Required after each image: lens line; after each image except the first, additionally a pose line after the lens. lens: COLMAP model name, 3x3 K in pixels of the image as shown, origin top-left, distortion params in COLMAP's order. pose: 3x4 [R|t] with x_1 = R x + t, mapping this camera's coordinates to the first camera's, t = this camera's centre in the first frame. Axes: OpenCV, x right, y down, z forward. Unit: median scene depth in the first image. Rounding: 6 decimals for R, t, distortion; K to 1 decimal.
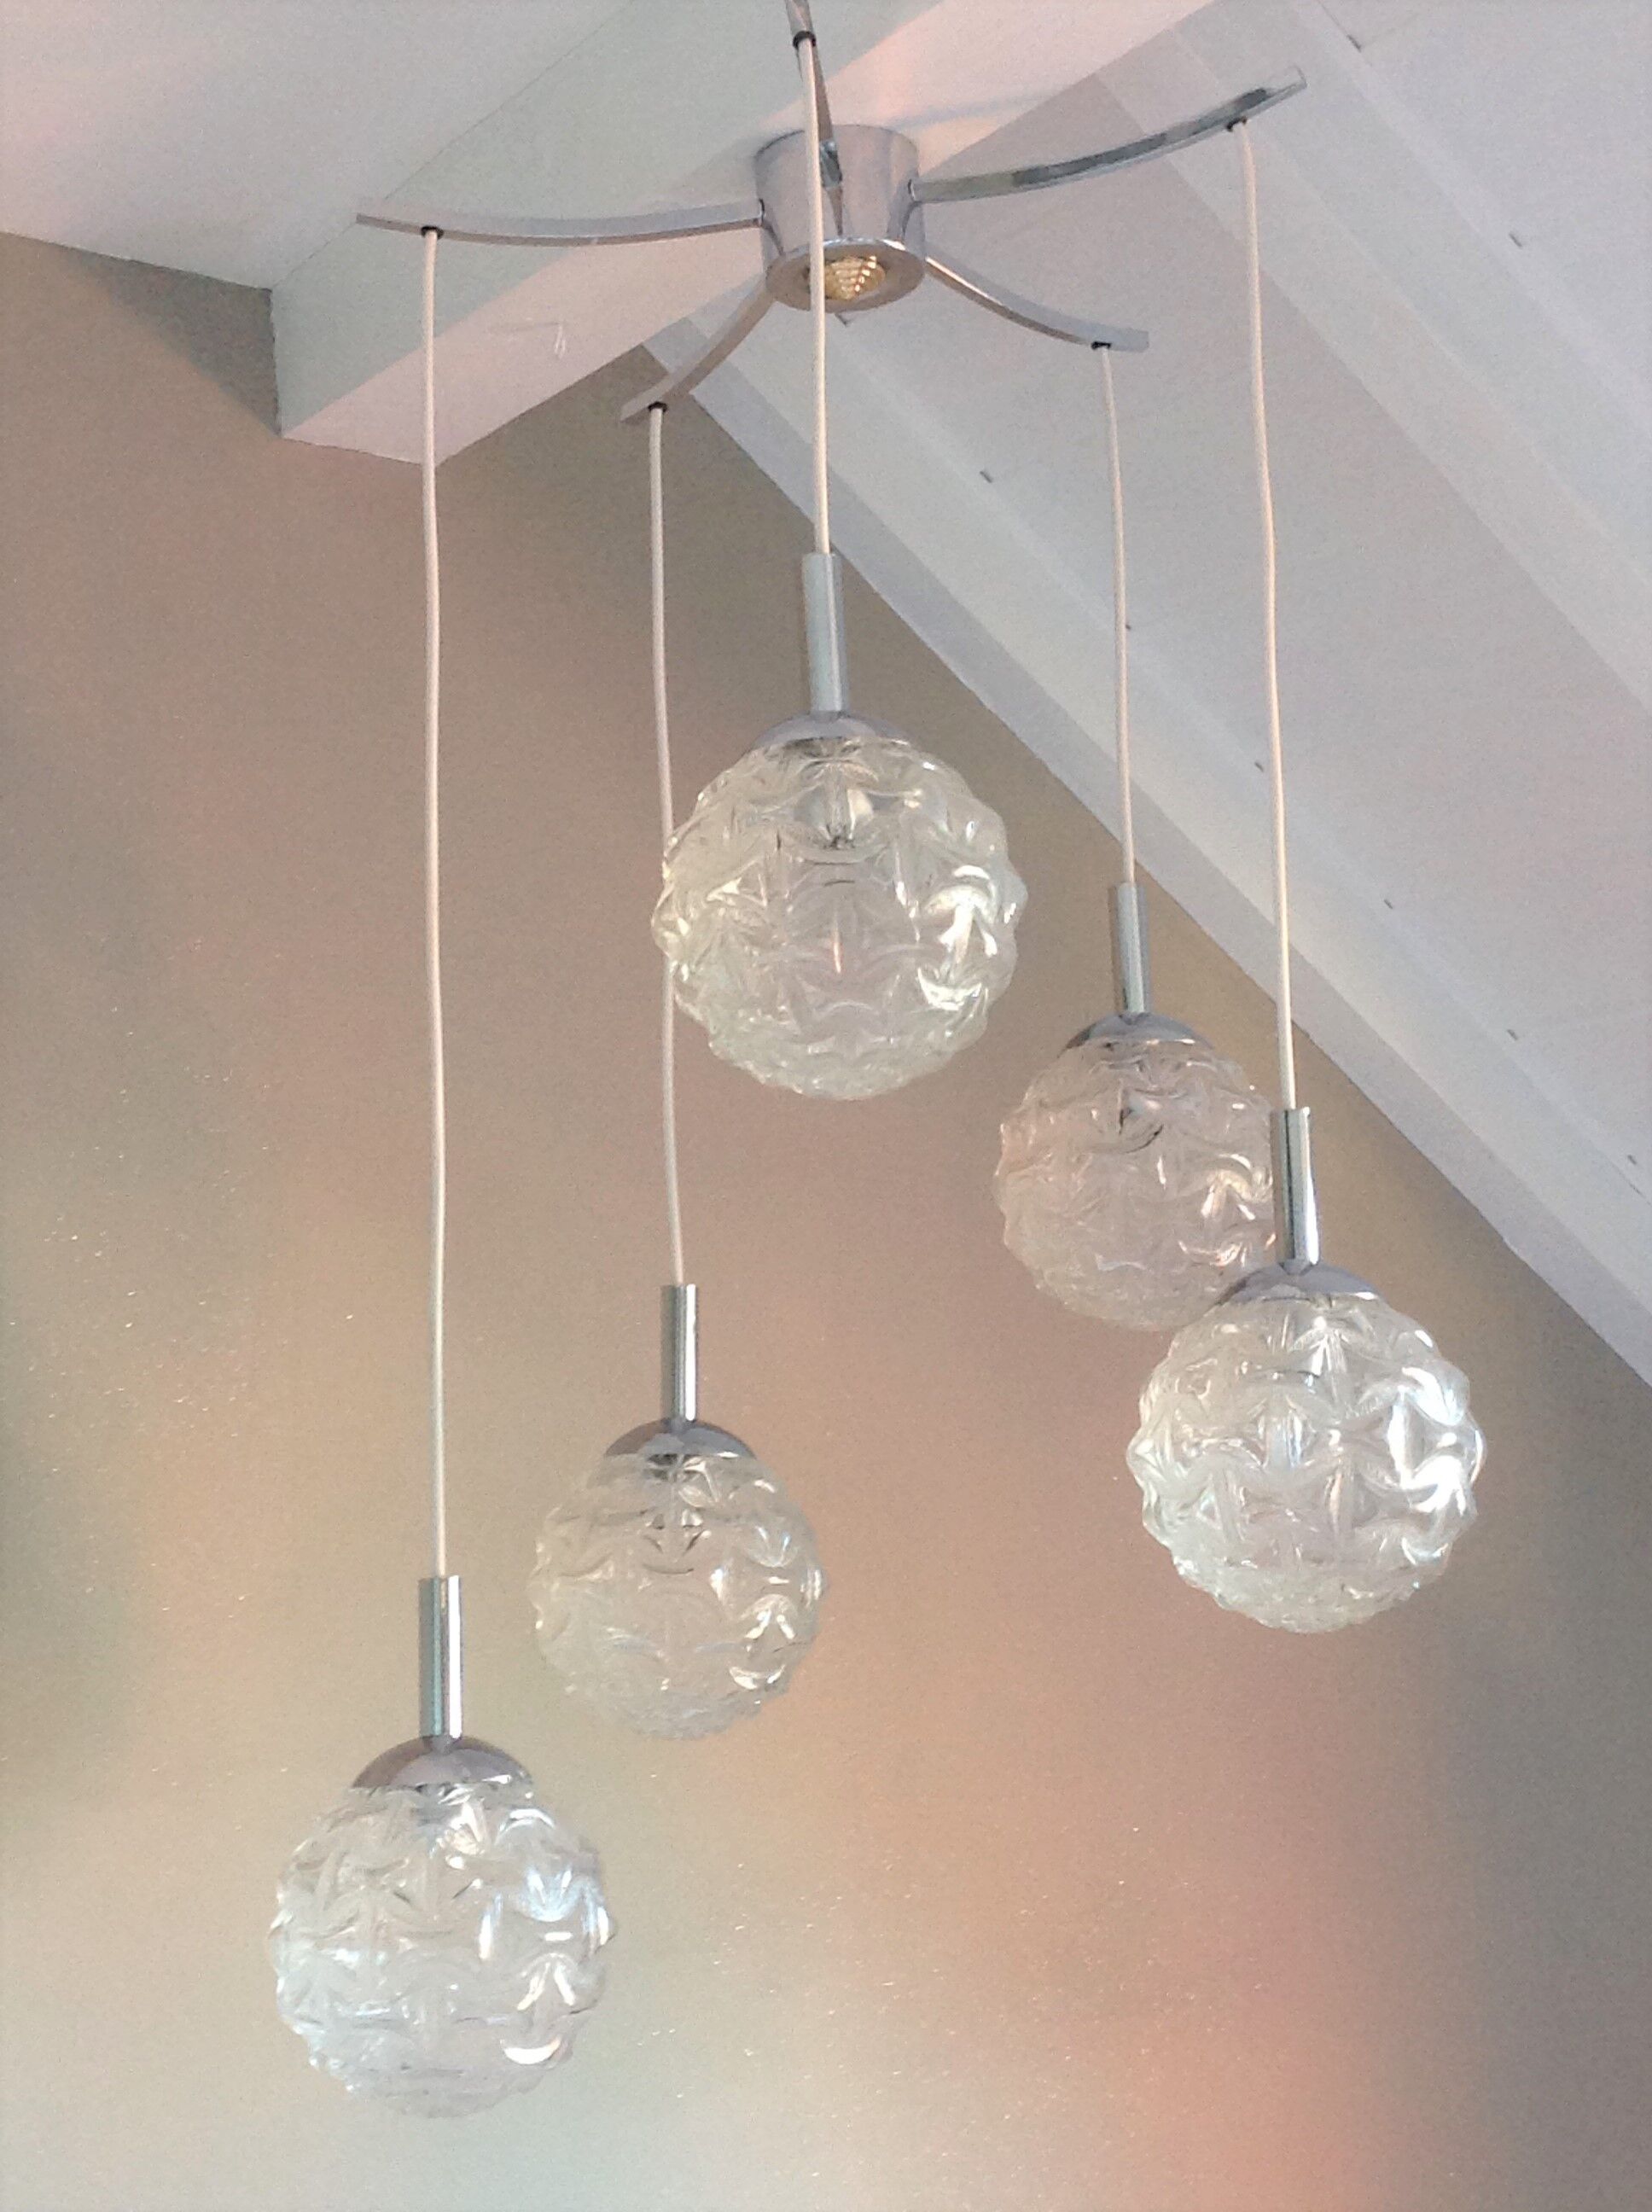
lens RADIAL K [[3868.5, 0, 826.0], [0, 3868.5, 1106.0], [0, 0, 1]] dist [0.162692, 0.135786]
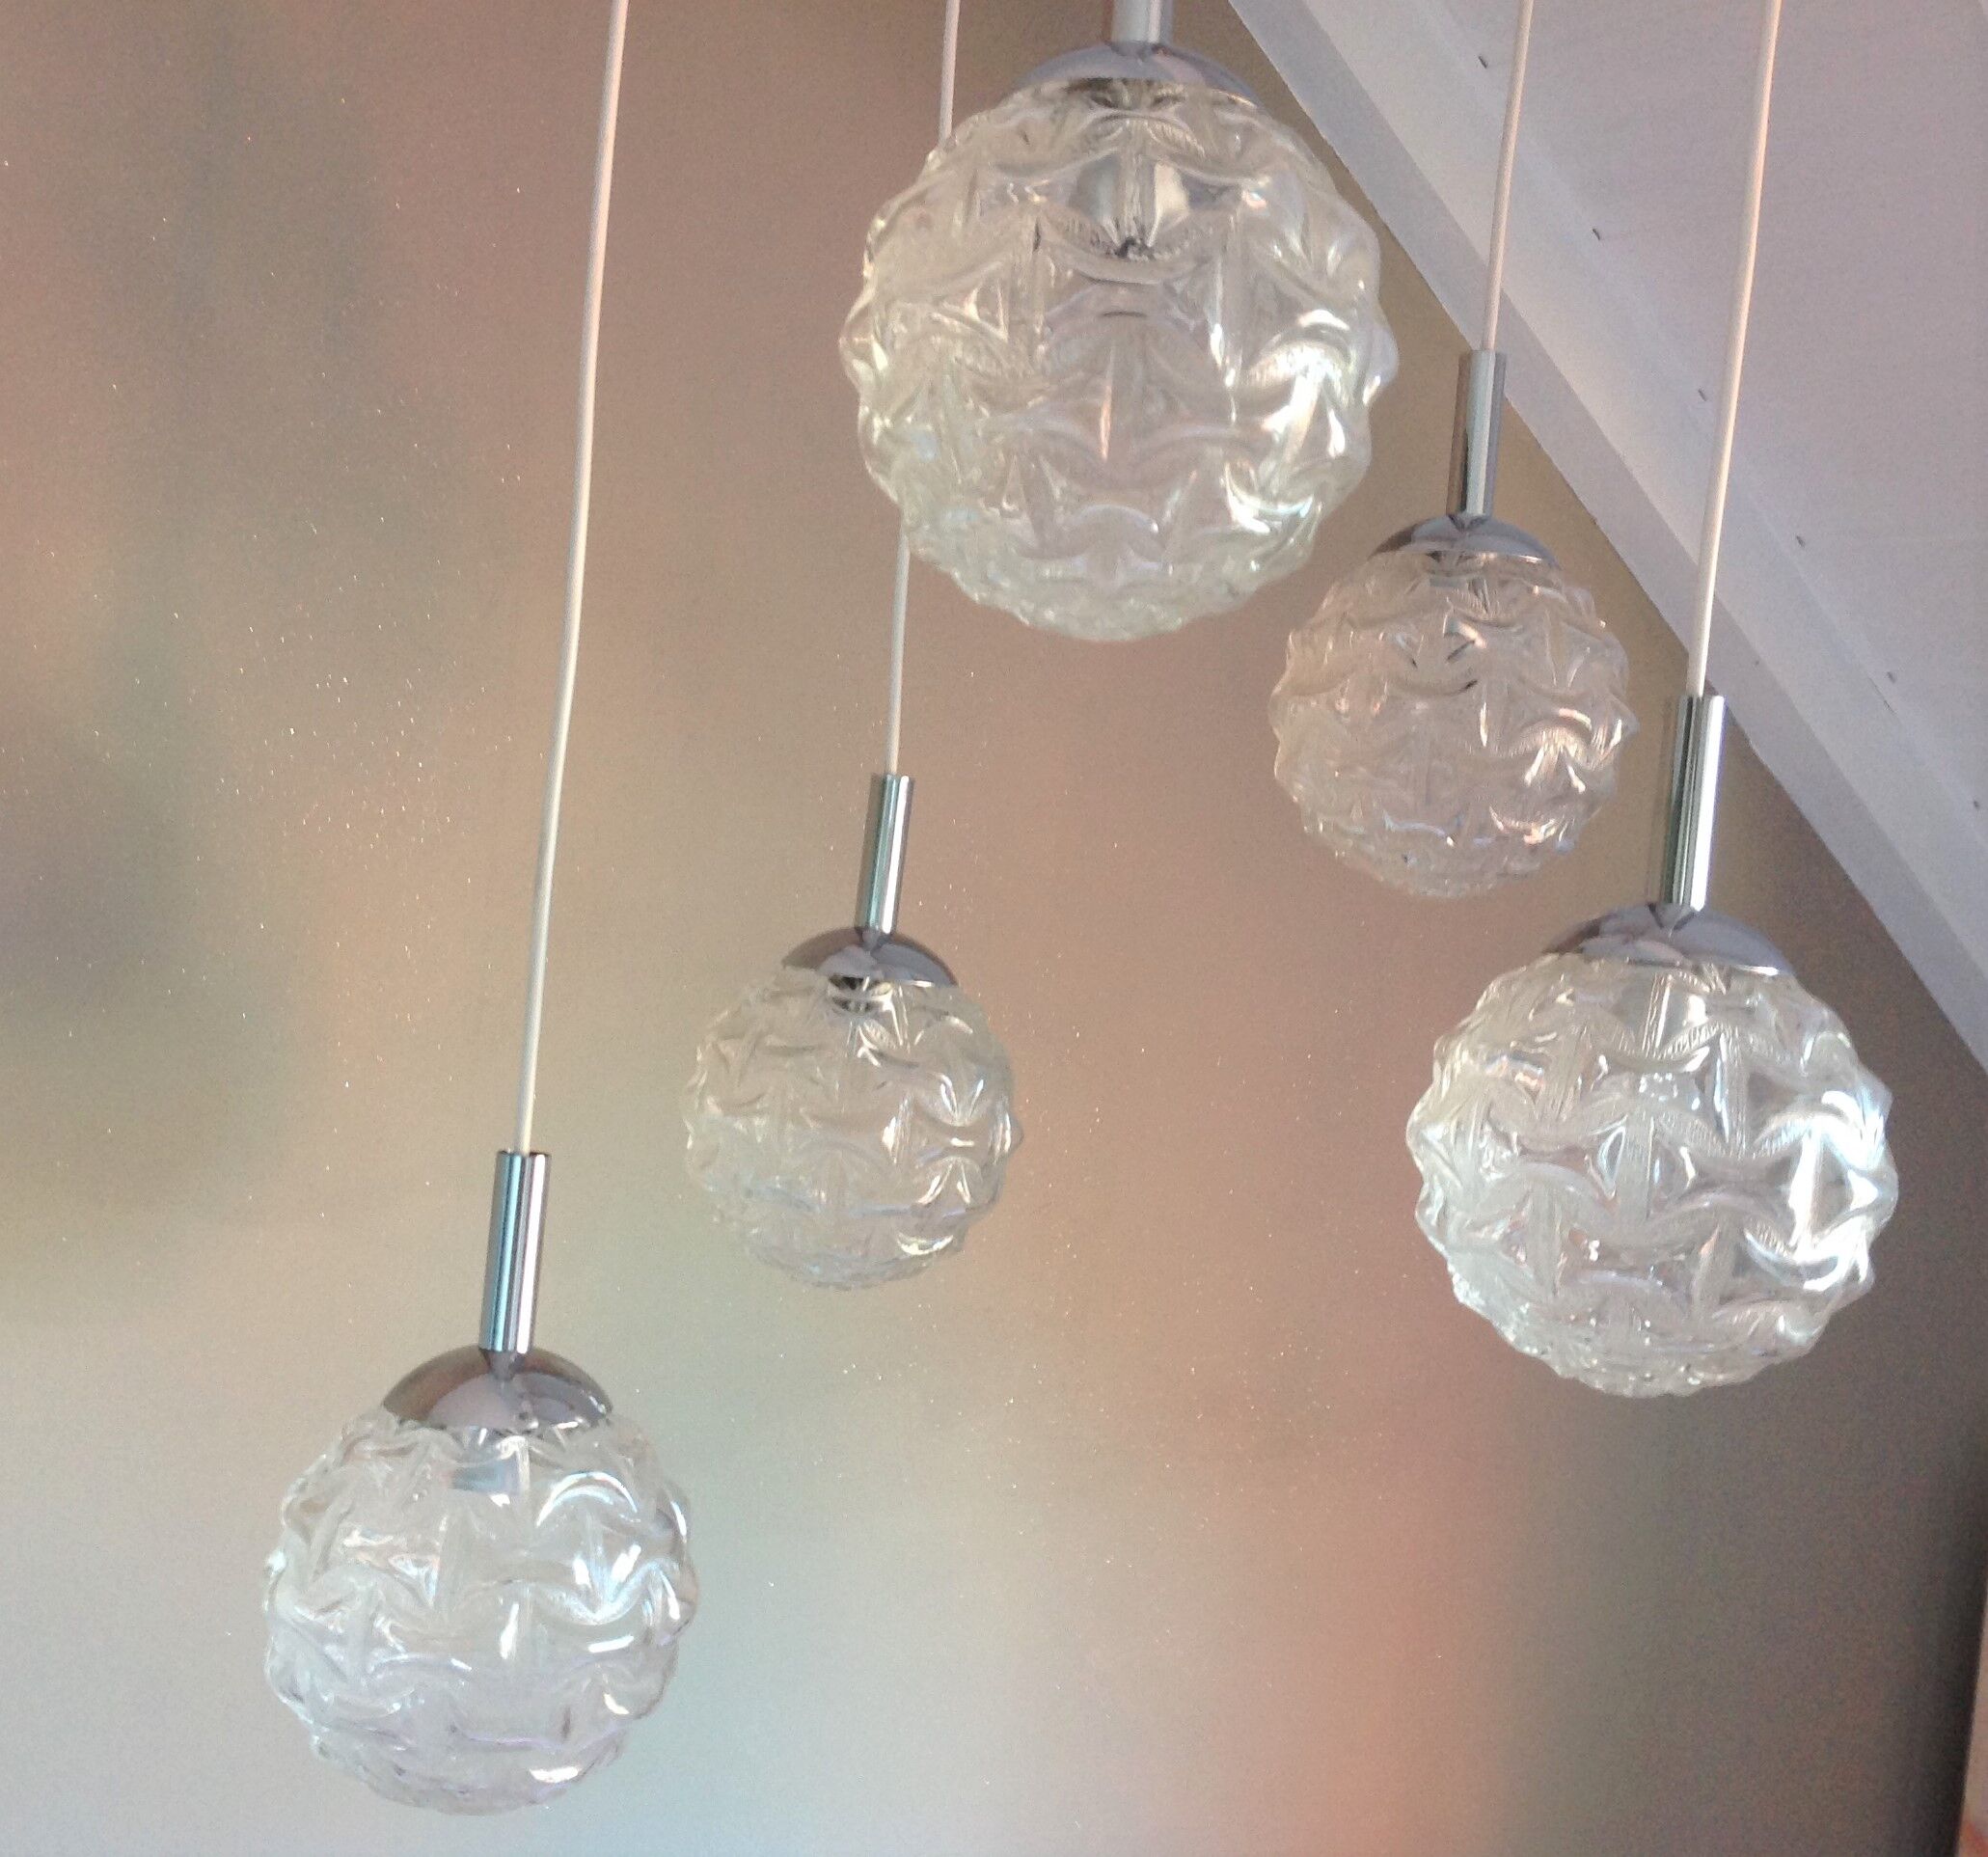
lens RADIAL K [[2428.5, 0, 1004.3], [0, 2428.5, 979.4], [0, 0, 1]] dist [0.248272, -0.914806]
pose [[0.992205, 0.122126, -0.024773, 0.007050], [-0.114136, 0.970431, 0.212691, -0.032975], [0.050016, -0.208206, 0.976805, 0.537903]]
